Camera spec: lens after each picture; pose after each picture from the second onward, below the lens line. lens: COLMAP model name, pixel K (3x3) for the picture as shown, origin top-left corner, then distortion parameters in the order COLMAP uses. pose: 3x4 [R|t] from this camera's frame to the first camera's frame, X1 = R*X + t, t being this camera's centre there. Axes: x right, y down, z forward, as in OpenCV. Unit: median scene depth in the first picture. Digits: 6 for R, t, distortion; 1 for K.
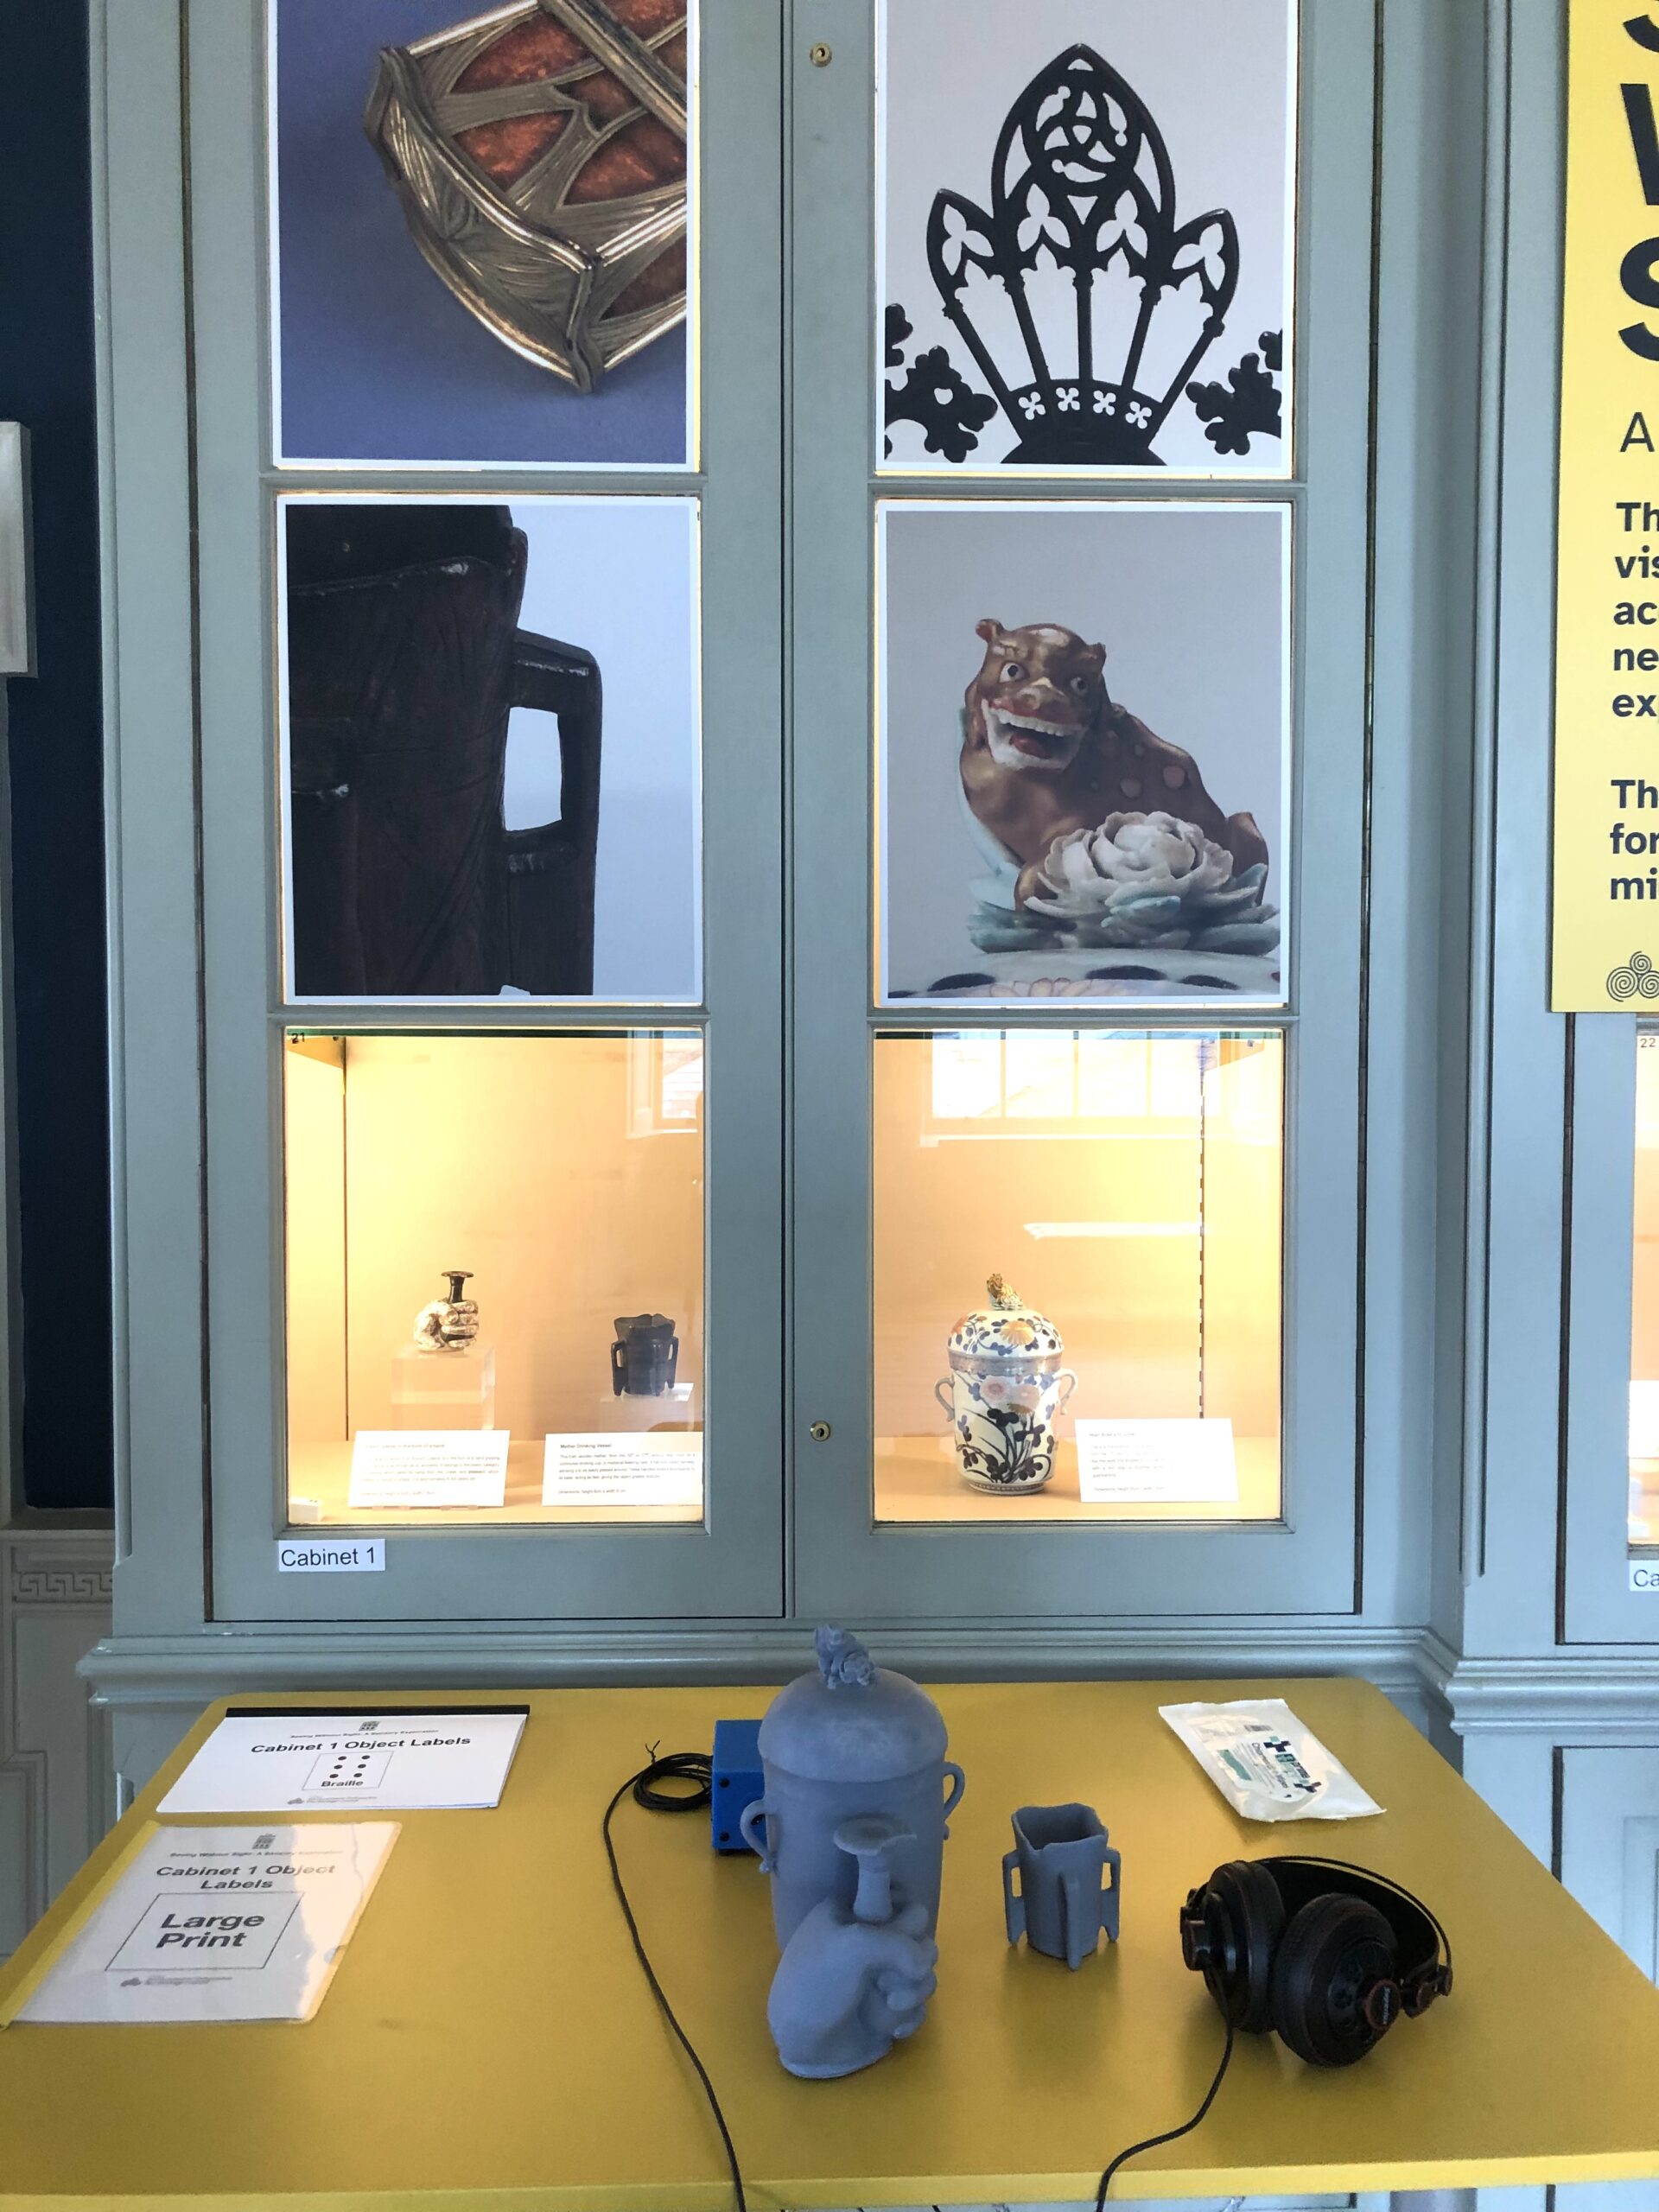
lens RADIAL K [[1815.3, 0, 830.3], [0, 1815.3, 1081.2], [0, 0, 1]] dist [0.049753, -0.052908]
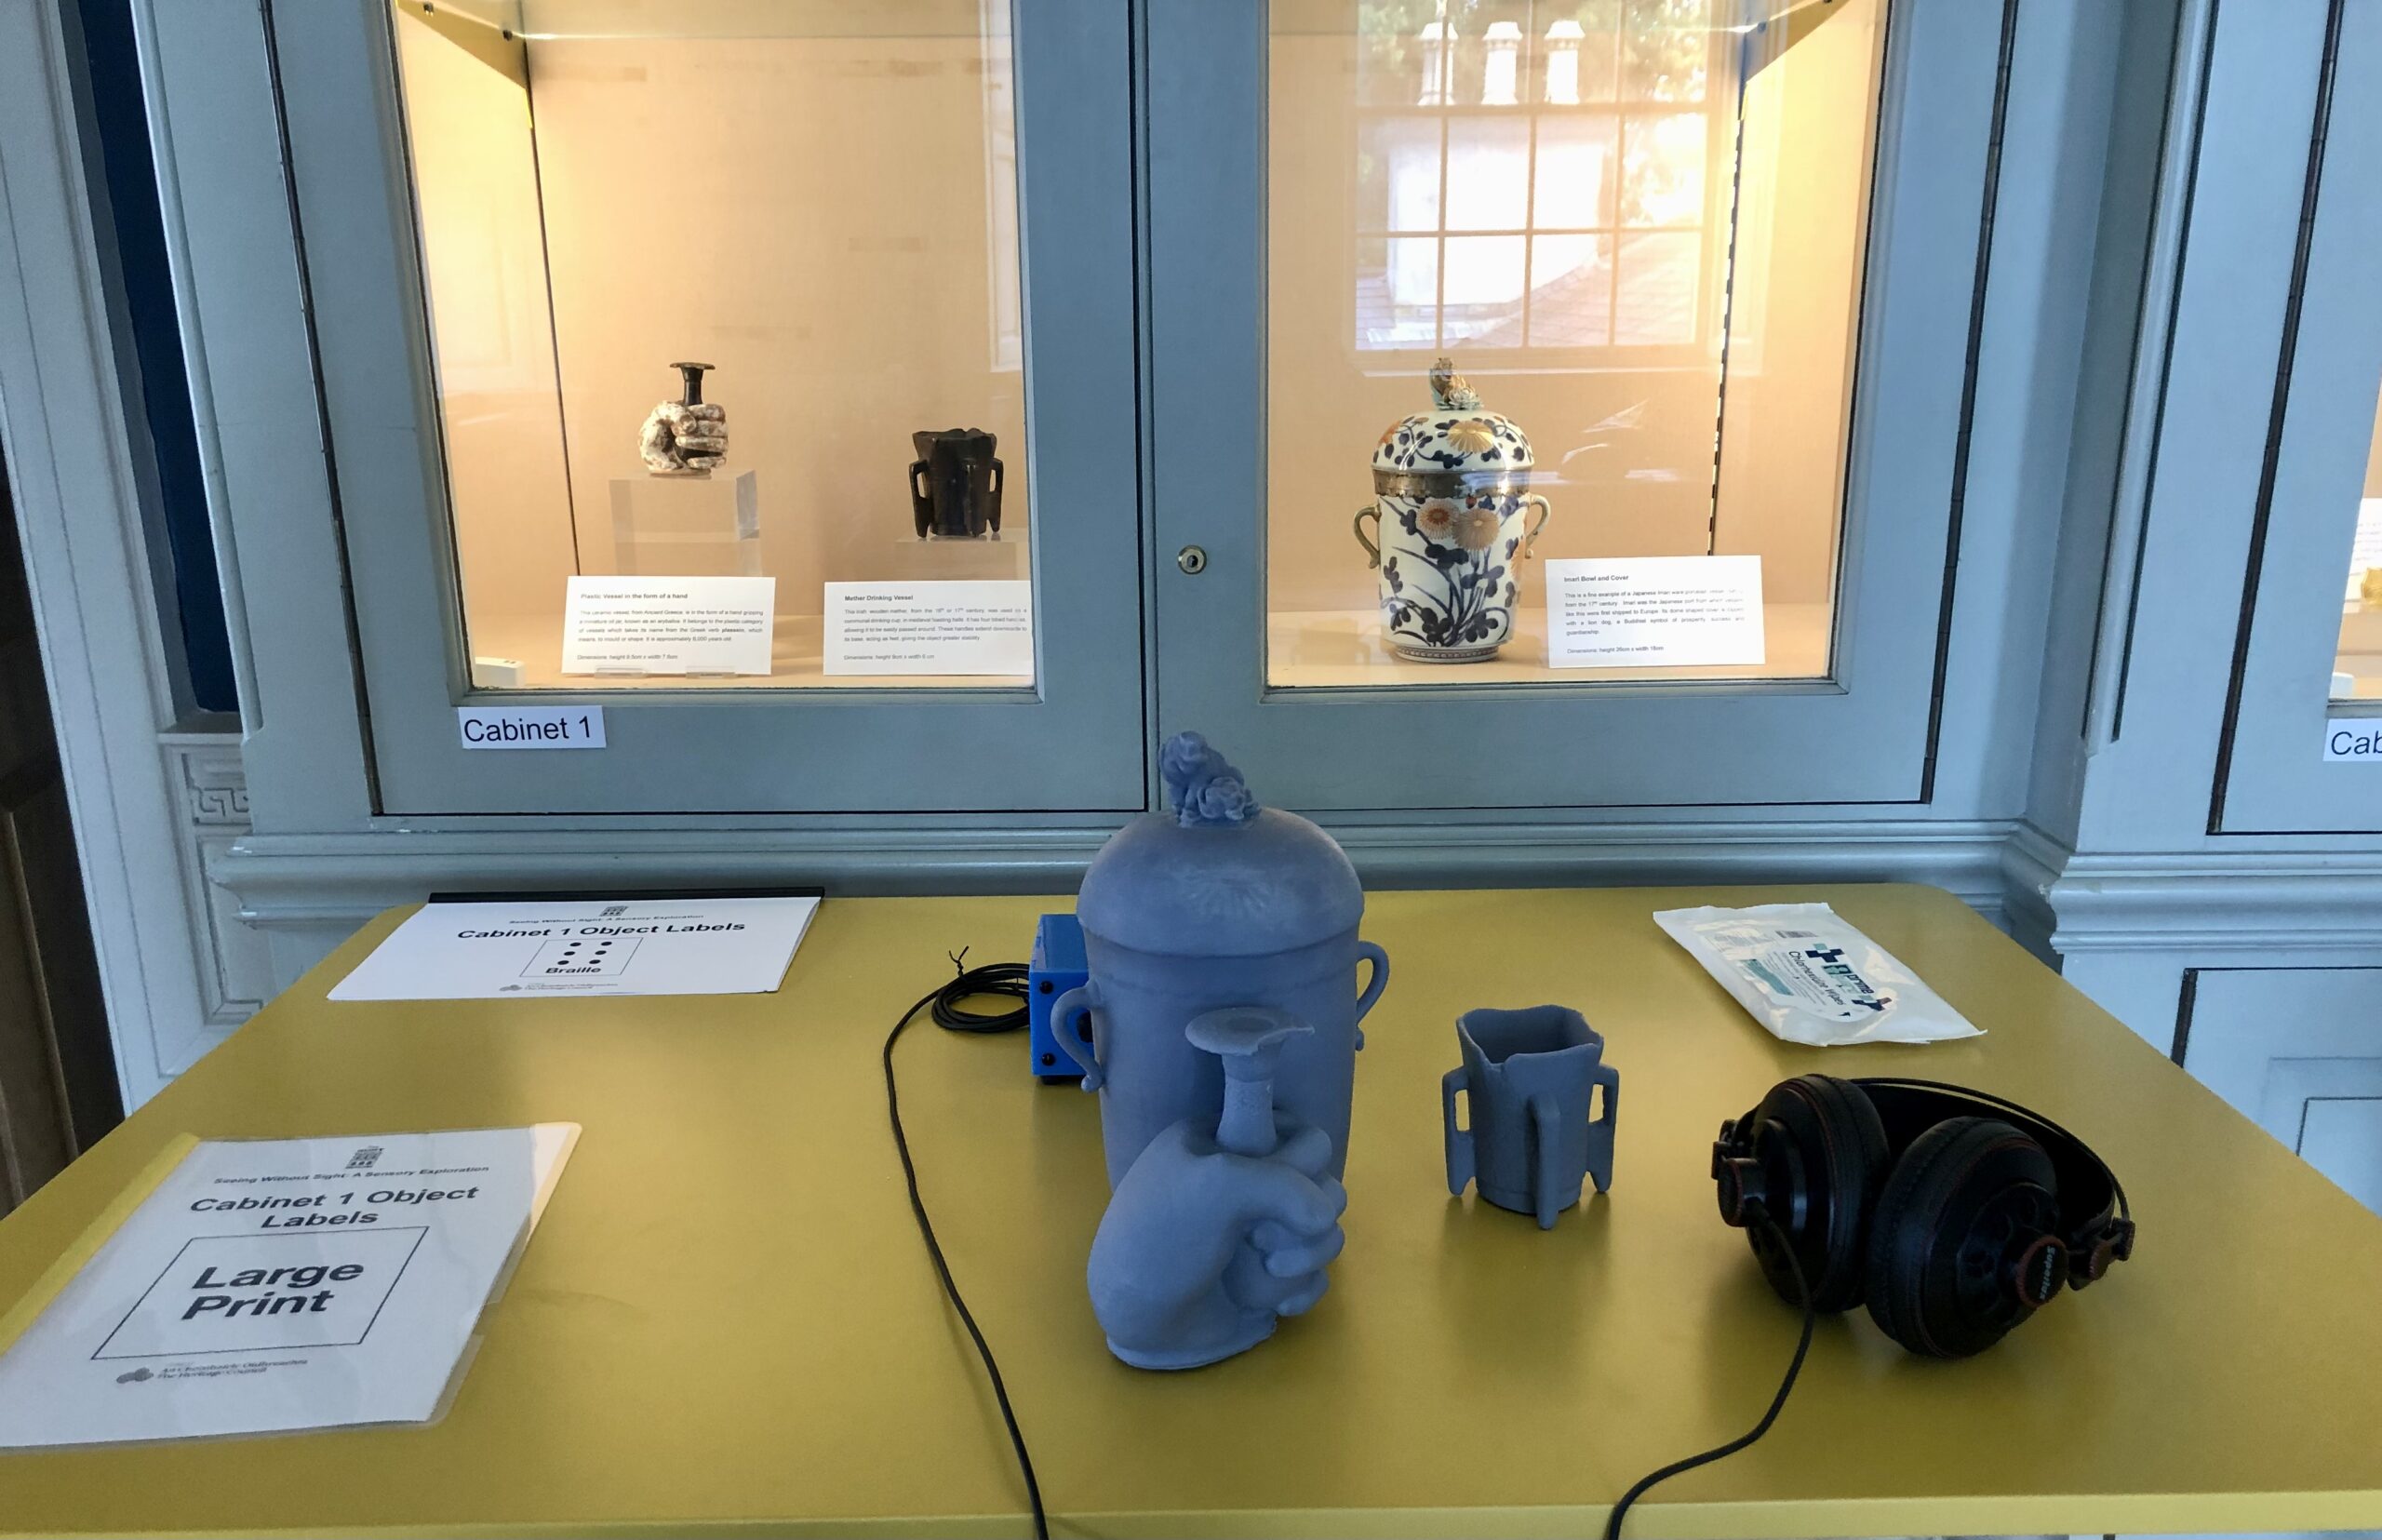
lens RADIAL K [[1963.0, 0, 1191.2], [0, 1963.0, 885.8], [0, 0, 1]] dist [0.042729, -0.034062]
pose [[0.999682, -0.000534, -0.025211, 0.013549], [0.007009, 0.966266, 0.257451, 0.118994], [0.024223, -0.257545, 0.965963, 0.221864]]
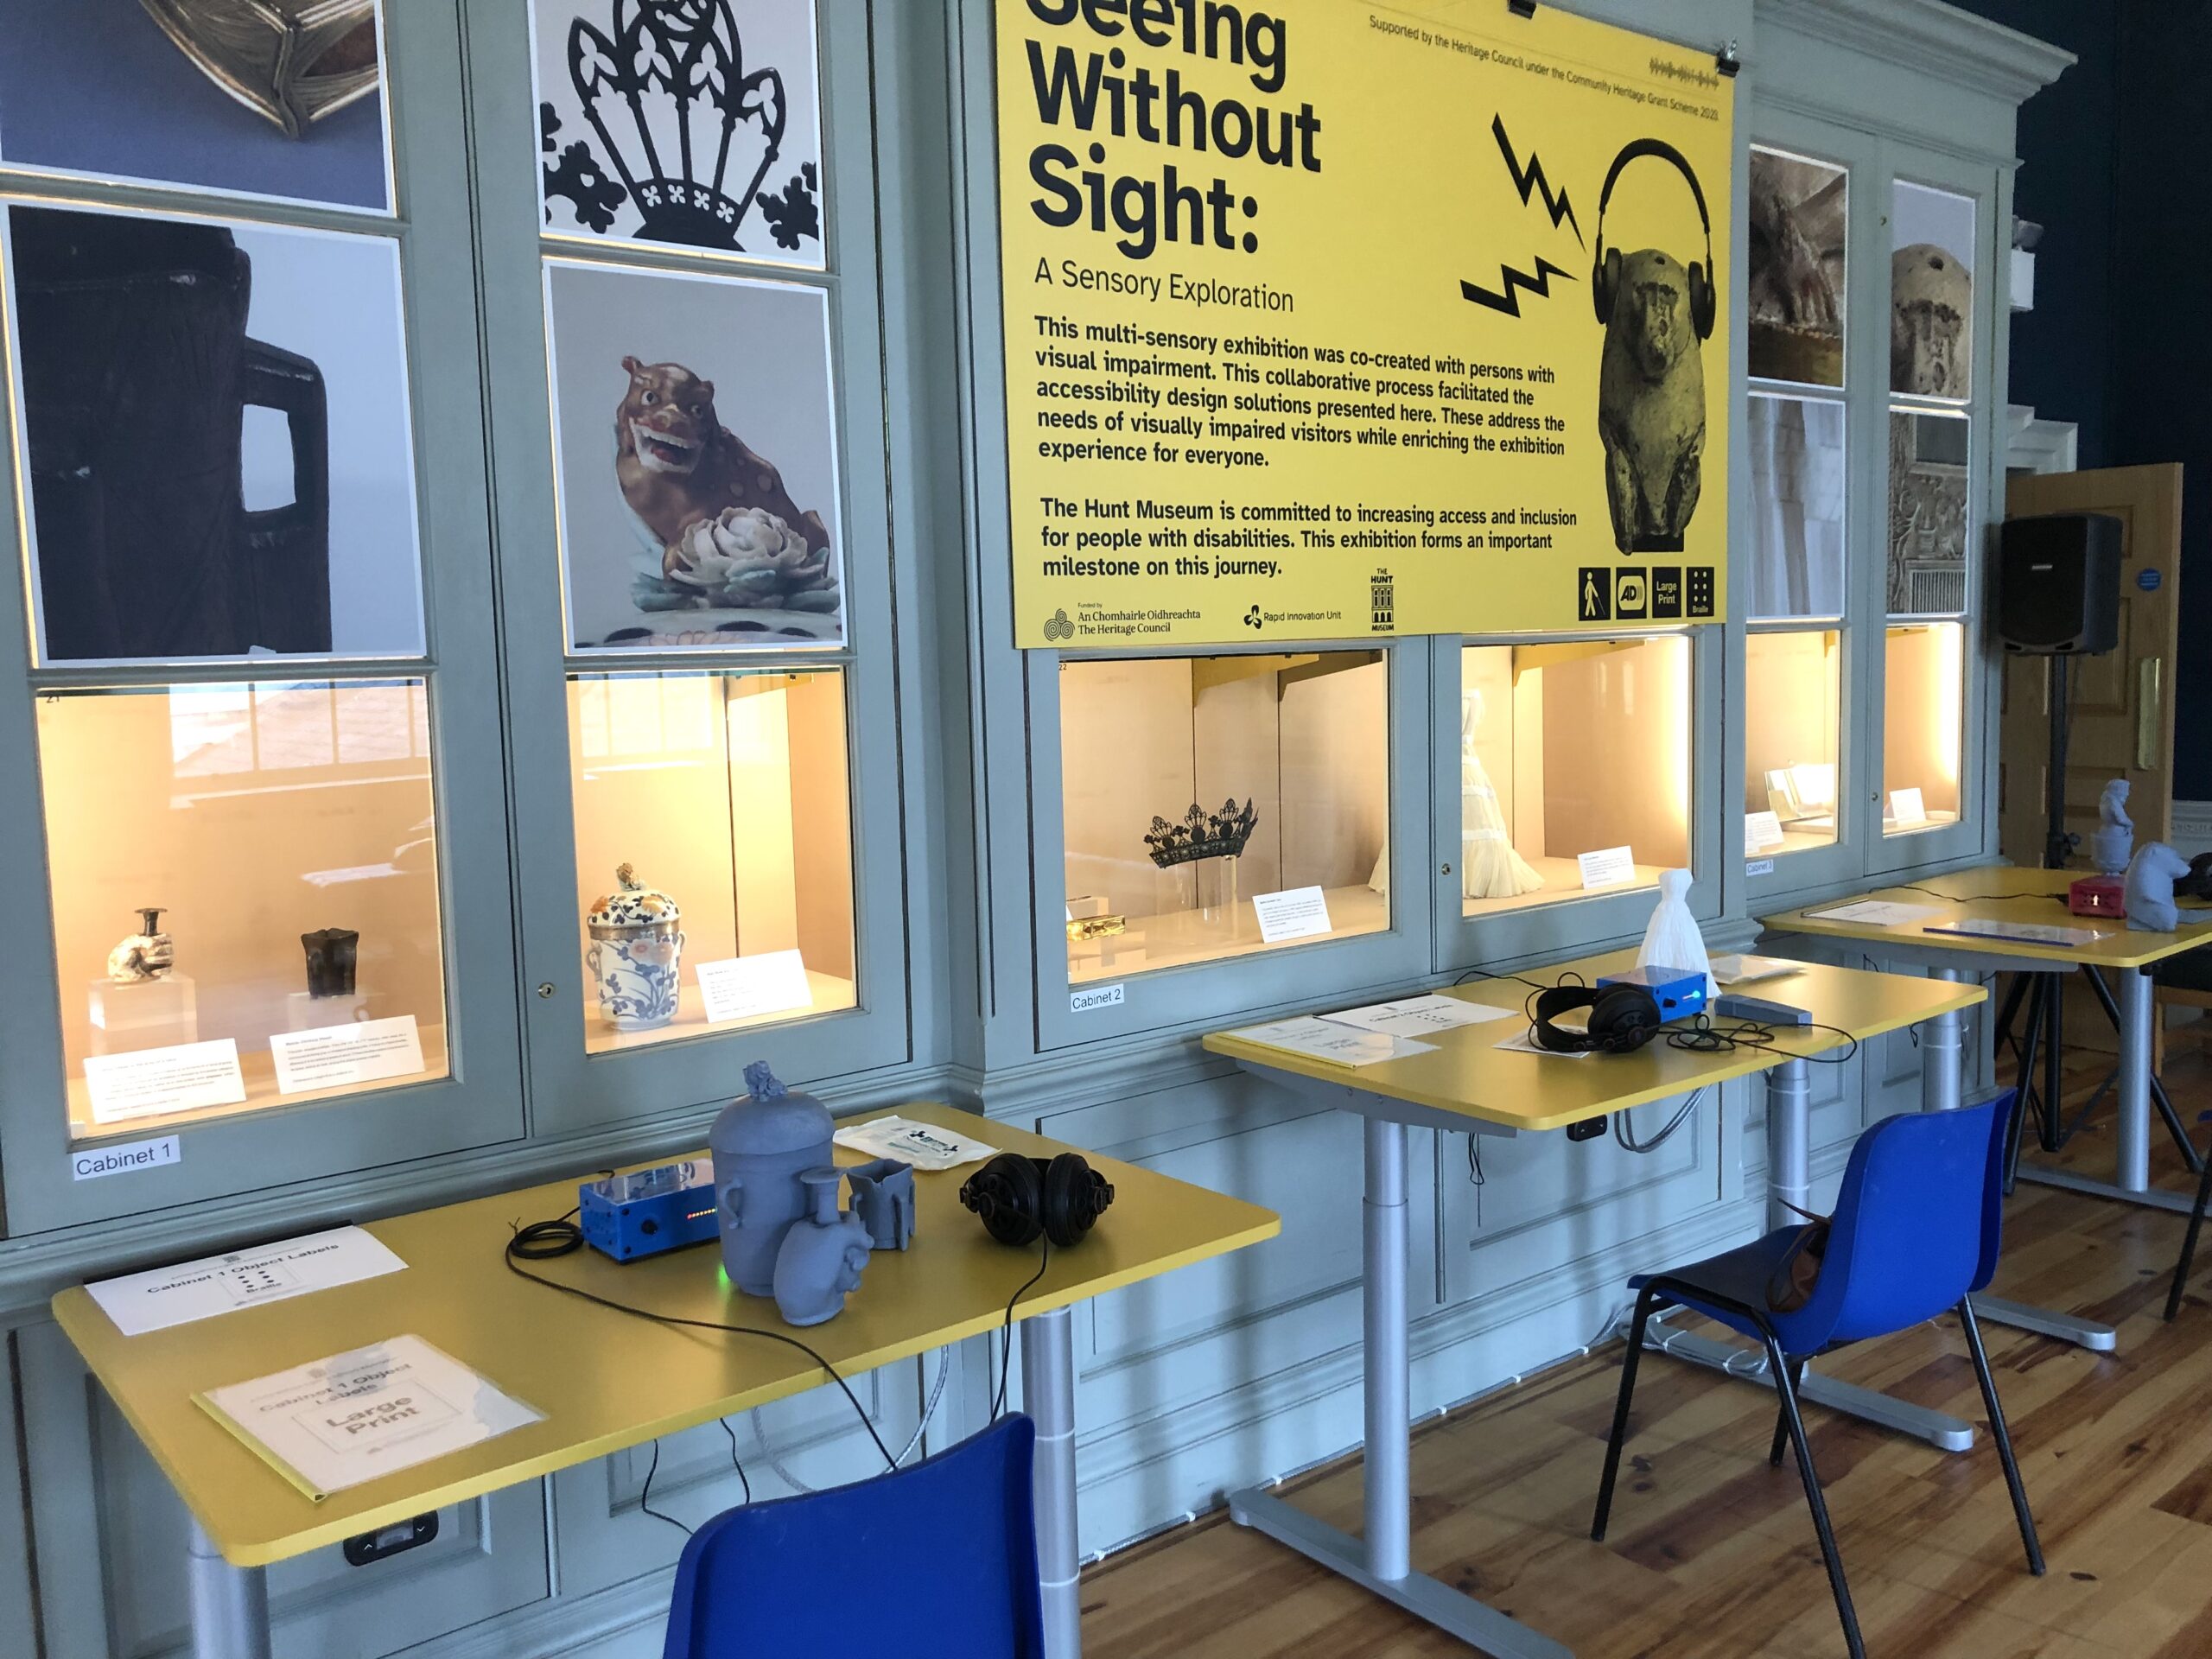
lens RADIAL K [[1815.3, 0, 1088.4], [0, 1815.3, 817.0], [0, 0, 1]] dist [0.049753, -0.052908]
pose [[0.803390, -0.080405, 0.589999, -0.450446], [0.051297, 0.996503, 0.065953, 0.006220], [-0.593239, -0.022721, 0.804706, -0.258525]]
